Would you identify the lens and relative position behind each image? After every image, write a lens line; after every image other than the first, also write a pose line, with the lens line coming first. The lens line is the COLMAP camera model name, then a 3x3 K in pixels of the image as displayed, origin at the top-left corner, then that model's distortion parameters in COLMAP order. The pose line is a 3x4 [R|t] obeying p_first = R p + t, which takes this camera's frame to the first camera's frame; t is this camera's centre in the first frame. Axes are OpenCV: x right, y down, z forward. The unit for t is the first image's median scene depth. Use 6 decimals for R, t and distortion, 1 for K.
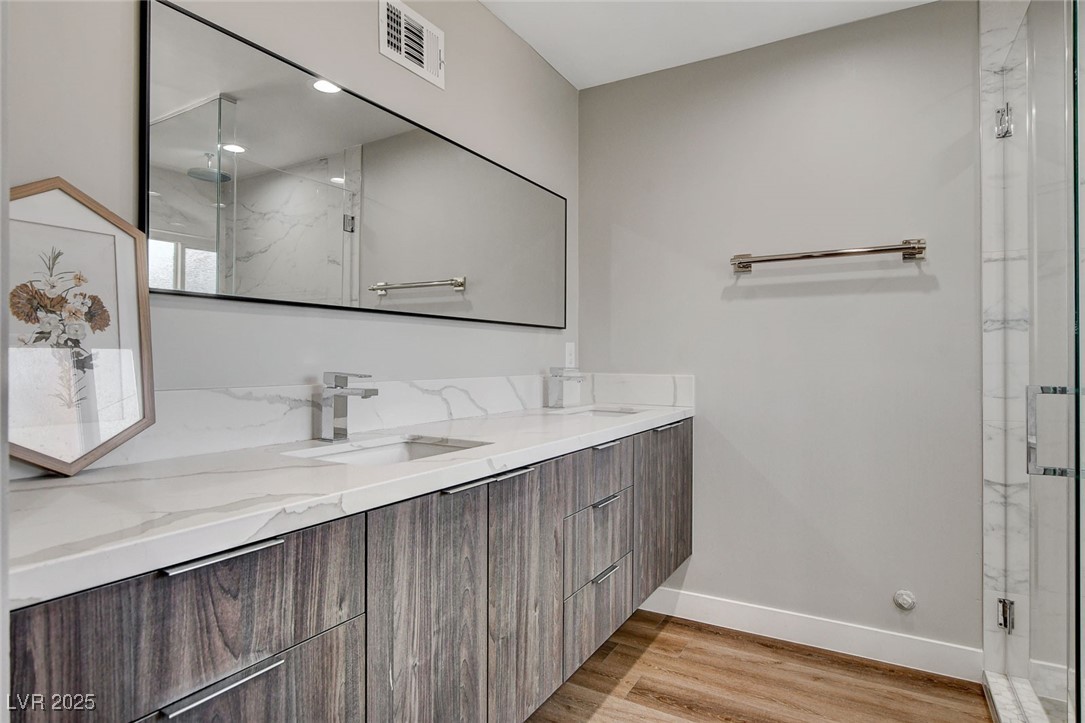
lens RADIAL K [[595.7, 0, 544.8], [0, 595.7, 360.0], [0, 0, 1]] dist [-0.003771, -0.000610]
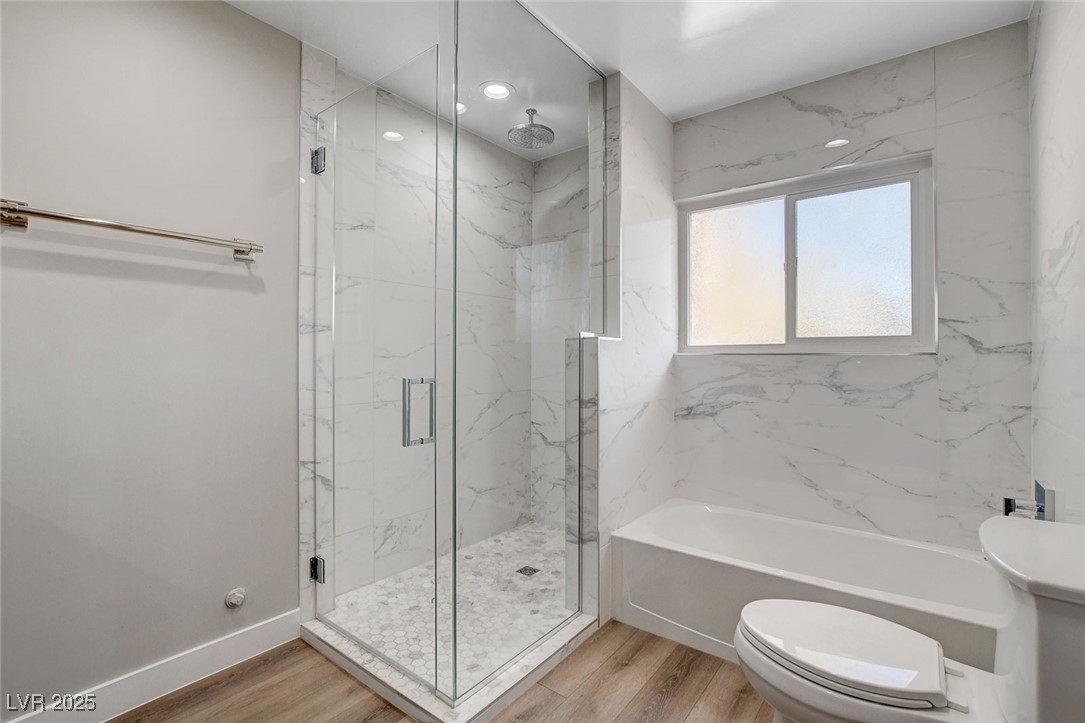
lens RADIAL K [[490.1, 0, 543.5], [0, 490.1, 357.9], [0, 0, 1]] dist [-0.020840, -0.000024]
pose [[0.140040, 0.003188, 0.990141, -0.138011], [0.001798, 0.999992, -0.003474, 0.003393], [-0.990144, 0.002266, 0.140033, 0.396975]]
